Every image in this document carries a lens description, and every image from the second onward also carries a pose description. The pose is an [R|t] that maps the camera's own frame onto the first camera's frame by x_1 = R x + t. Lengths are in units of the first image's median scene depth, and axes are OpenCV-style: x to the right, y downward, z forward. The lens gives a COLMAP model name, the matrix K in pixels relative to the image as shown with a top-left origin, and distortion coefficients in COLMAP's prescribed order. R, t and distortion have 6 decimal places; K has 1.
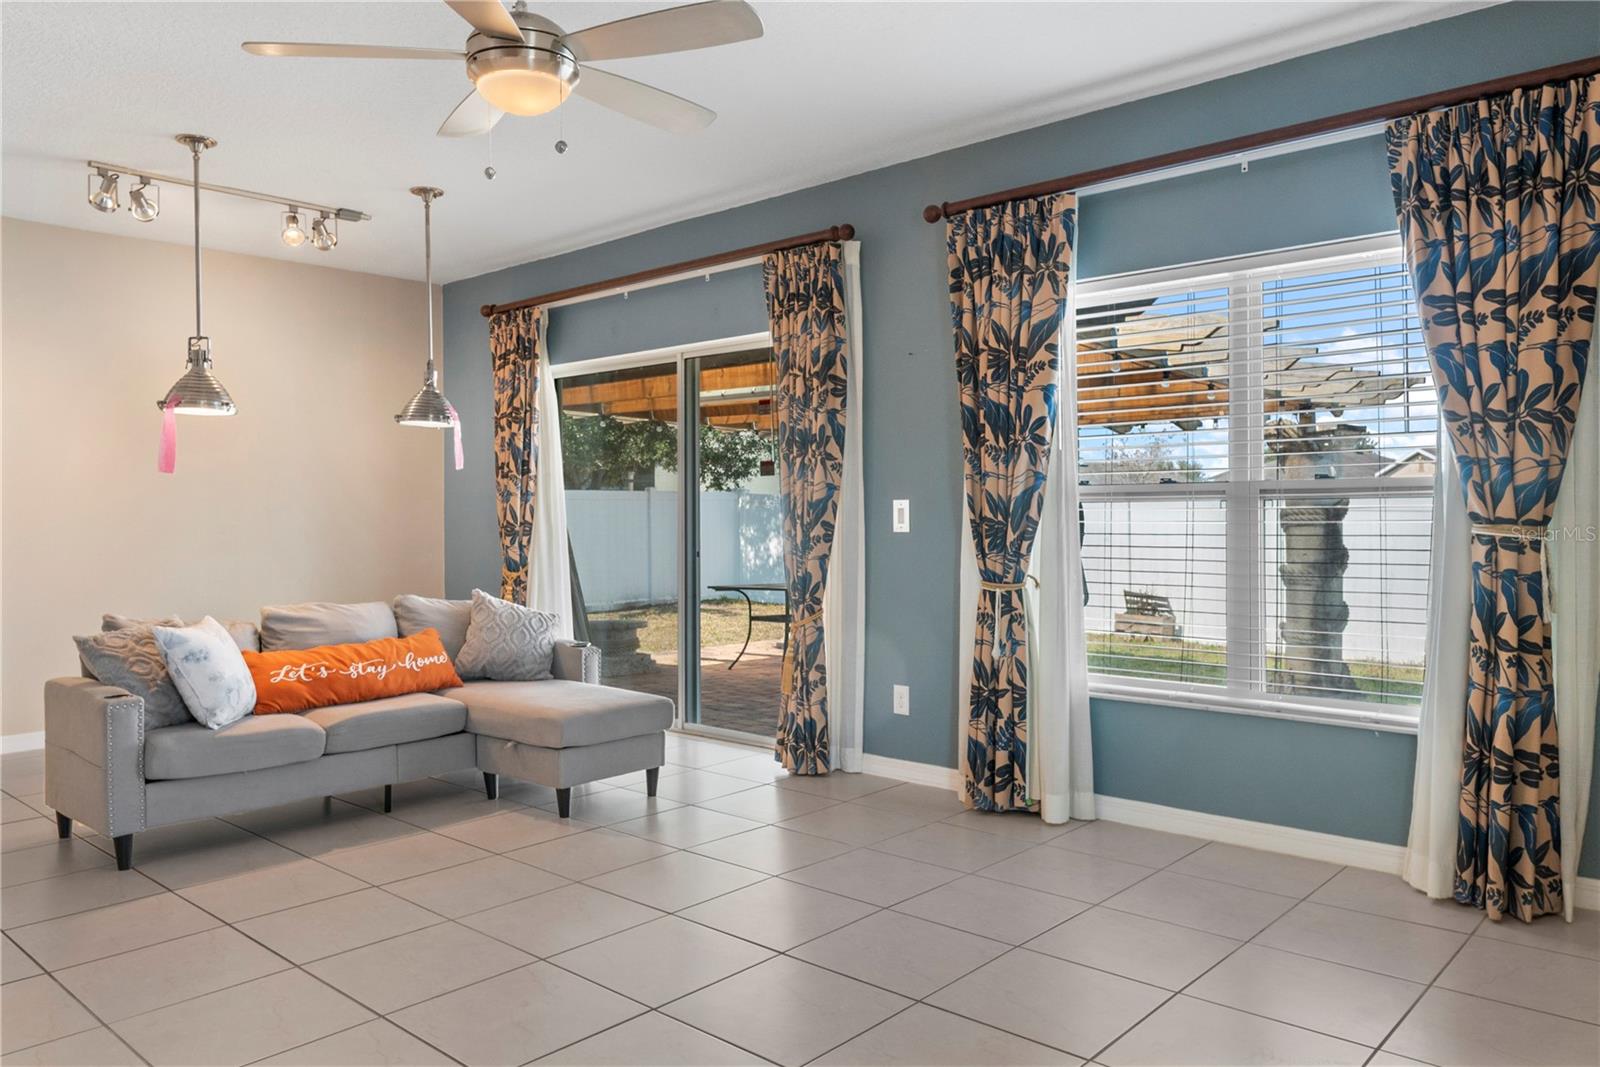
lens RADIAL K [[1140.8, 0, 805.3], [0, 1140.8, 538.3], [0, 0, 1]] dist [-0.002760, 0.001371]
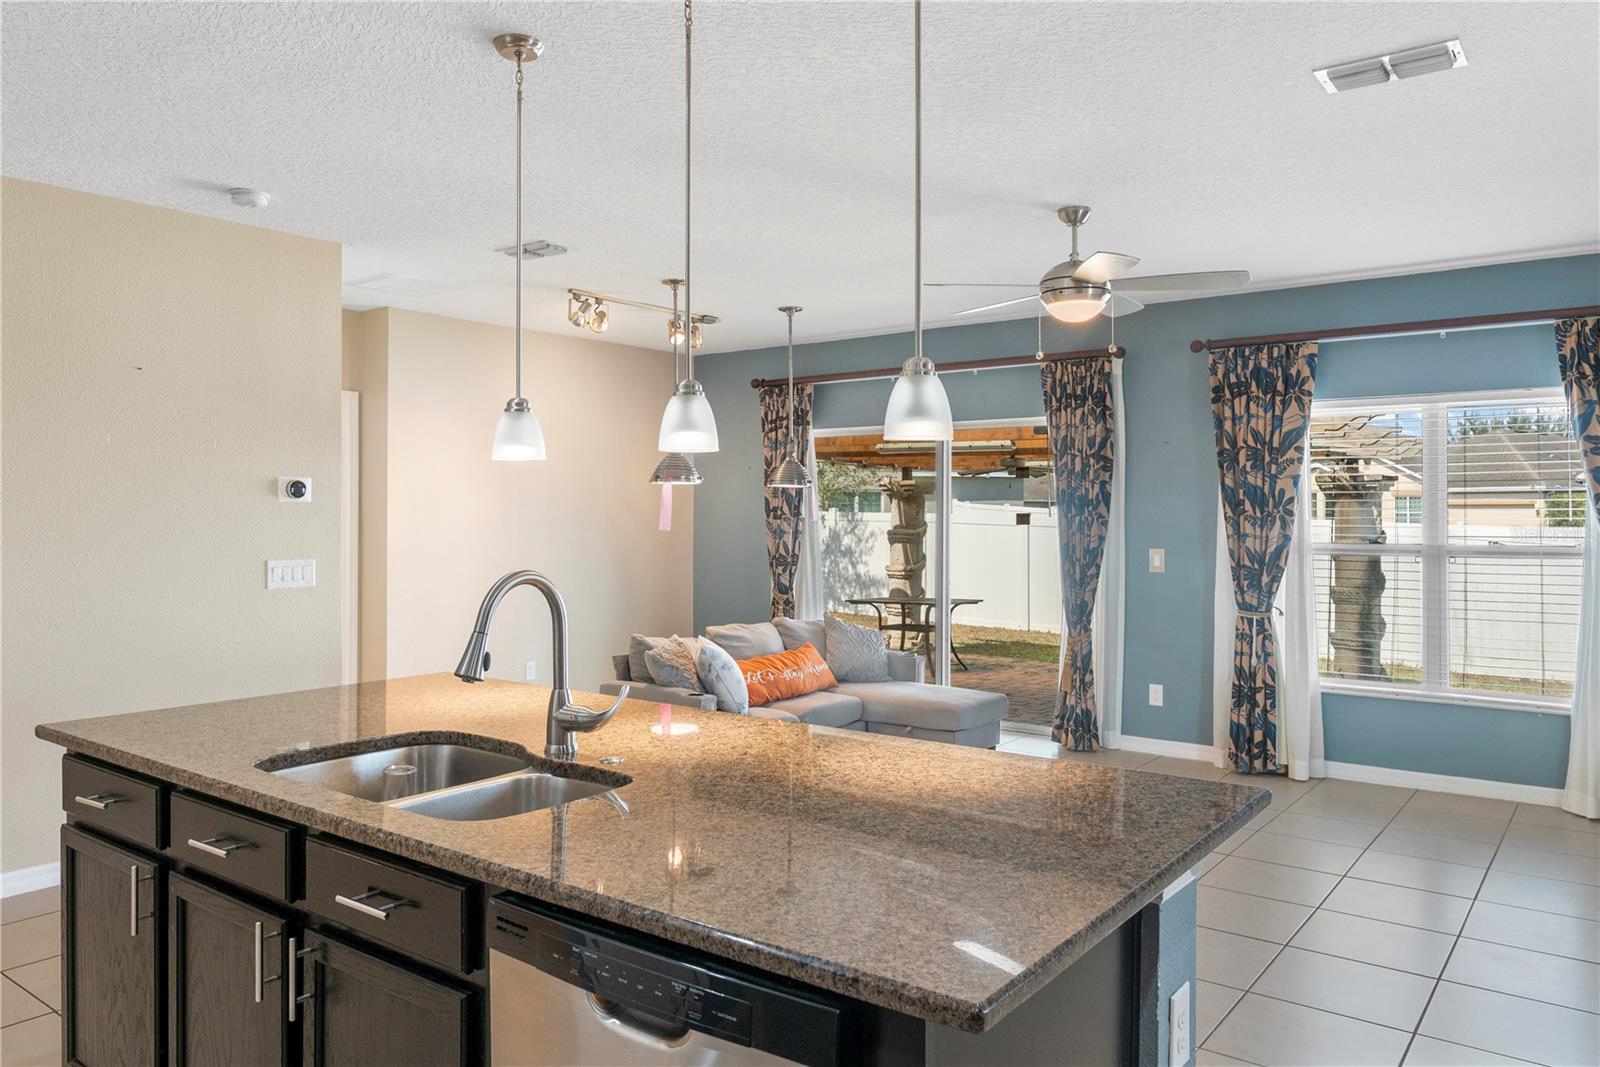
lens RADIAL K [[1140.8, 0, 790.7], [0, 1140.8, 522.4], [0, 0, 1]] dist [-0.002760, 0.001371]
pose [[0.996307, 0.008522, 0.085438, -0.517117], [-0.007504, 0.999897, -0.012220, -0.049452], [-0.085533, 0.011534, 0.996269, -0.357424]]
